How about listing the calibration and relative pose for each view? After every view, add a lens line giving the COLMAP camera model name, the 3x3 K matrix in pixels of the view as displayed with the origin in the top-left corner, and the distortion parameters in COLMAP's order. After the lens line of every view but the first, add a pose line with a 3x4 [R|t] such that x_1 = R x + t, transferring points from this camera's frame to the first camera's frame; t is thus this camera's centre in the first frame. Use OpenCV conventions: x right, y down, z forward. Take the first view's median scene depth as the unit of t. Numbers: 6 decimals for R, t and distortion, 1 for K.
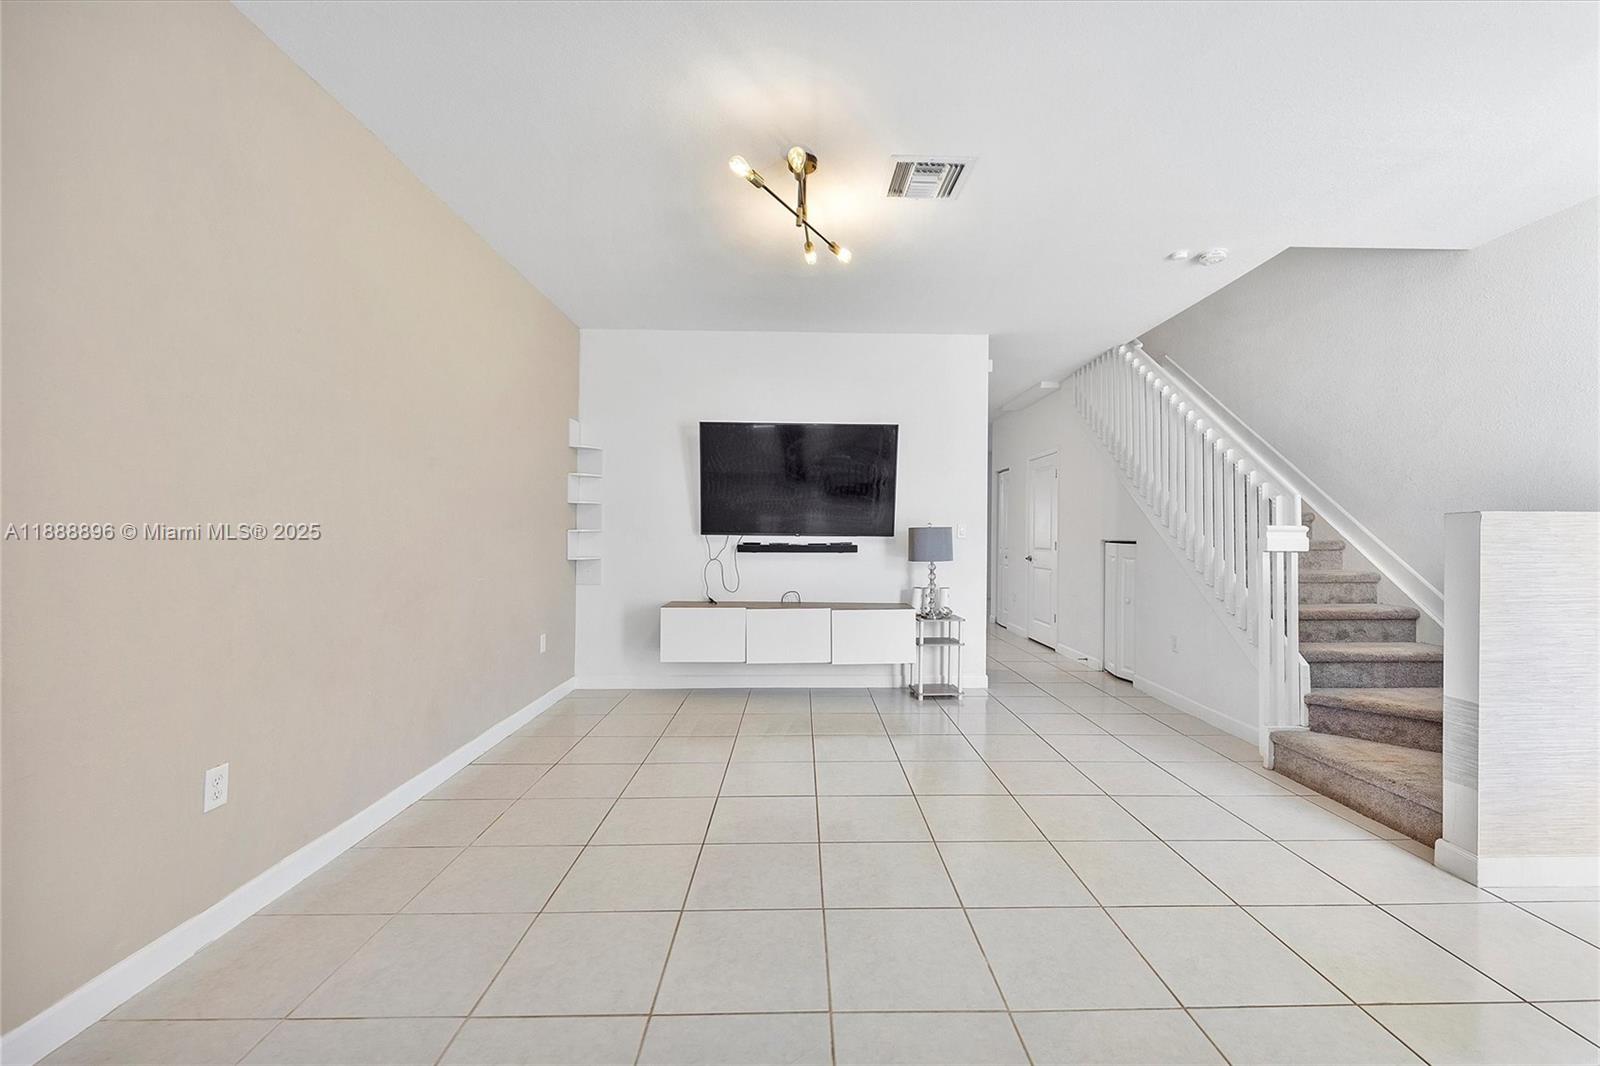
lens RADIAL K [[663.9, 0, 805.9], [0, 663.9, 526.6], [0, 0, 1]] dist [0.002169, -0.000170]
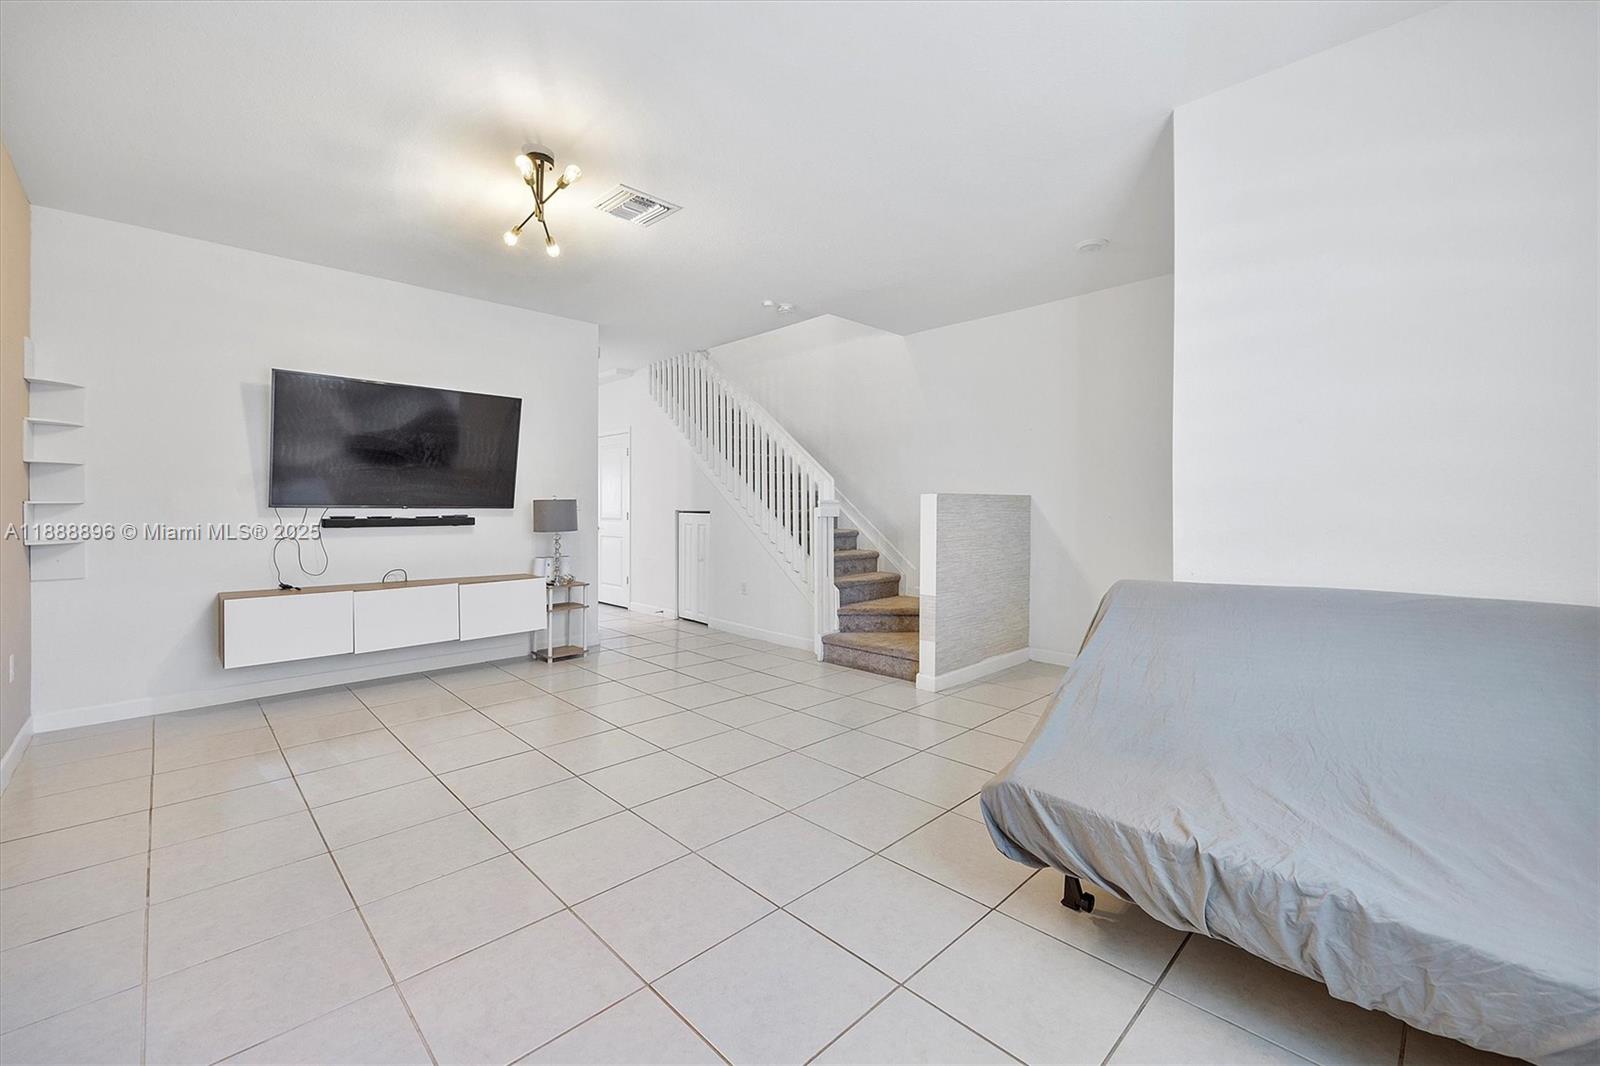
lens RADIAL K [[661.0, 0, 821.0], [0, 661.0, 514.3], [0, 0, 1]] dist [-0.000733, -0.000292]
pose [[0.719576, -0.011094, 0.694325, -0.242282], [-0.005308, 0.999755, 0.021475, -0.000456], [-0.694393, -0.019139, 0.719341, -0.051515]]
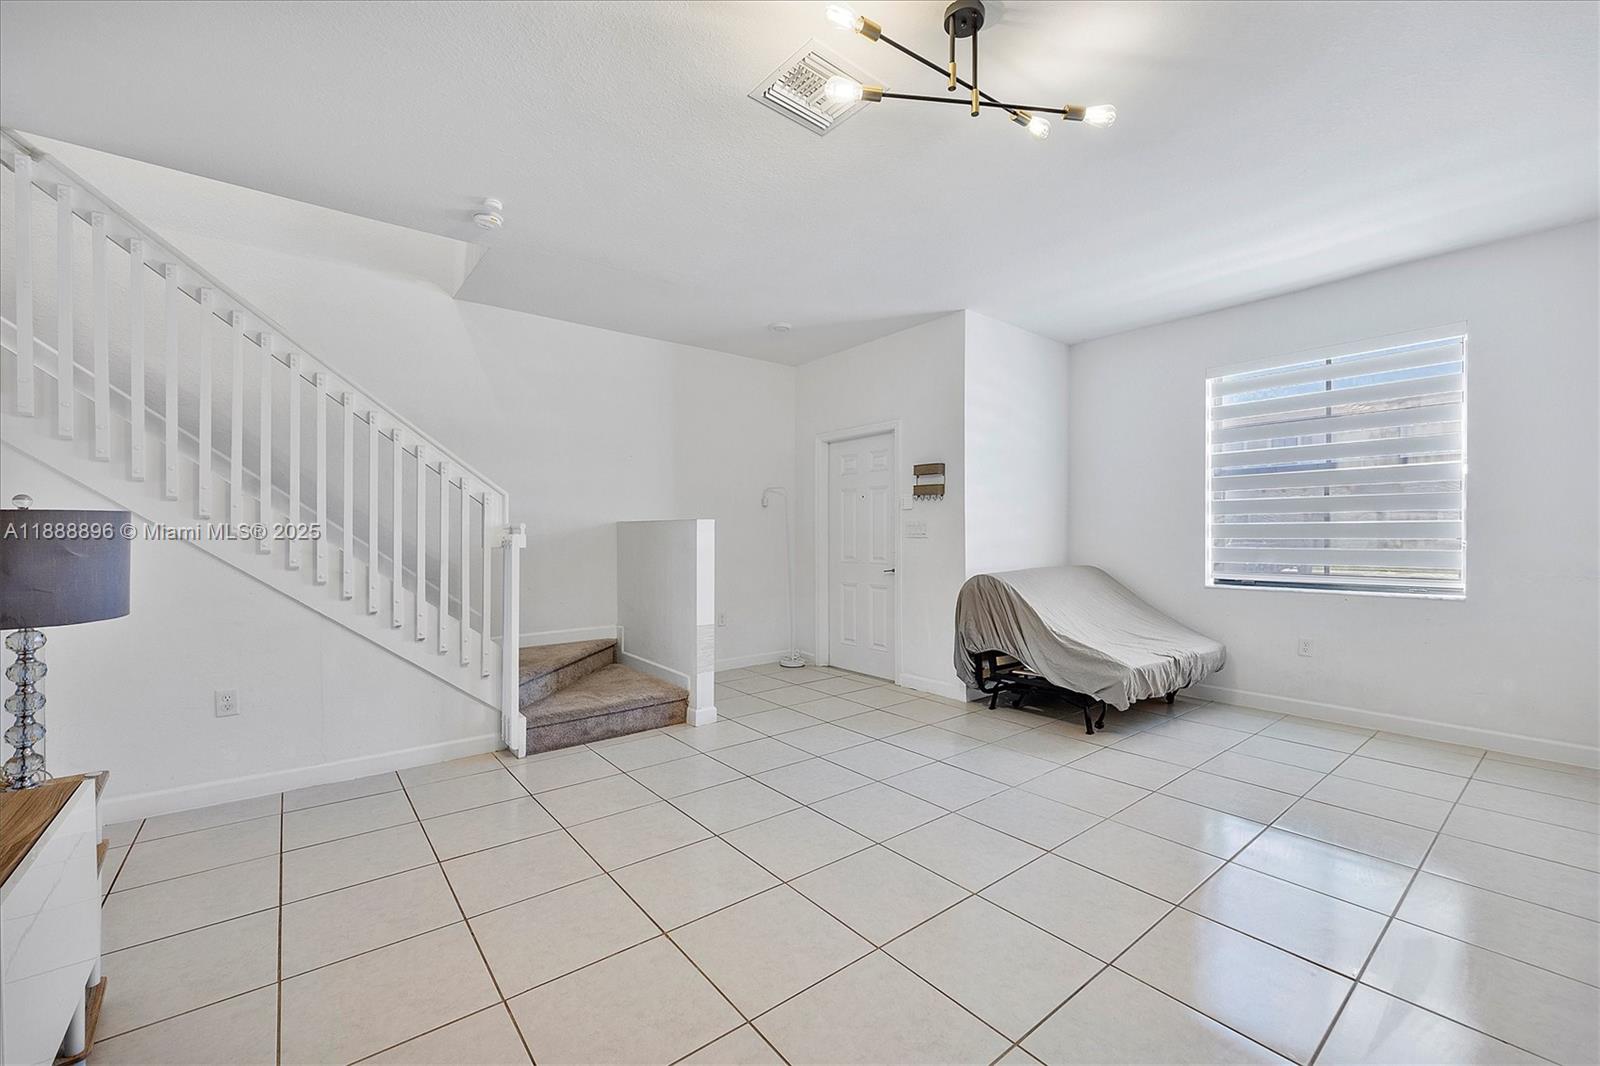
lens RADIAL K [[661.0, 0, 821.0], [0, 661.0, 514.3], [0, 0, 1]] dist [-0.000733, -0.000292]
pose [[-0.614143, 0.010213, 0.789129, -0.292490], [-0.012420, 0.999667, -0.022604, 0.001213], [-0.789097, -0.023683, -0.613812, 0.907398]]
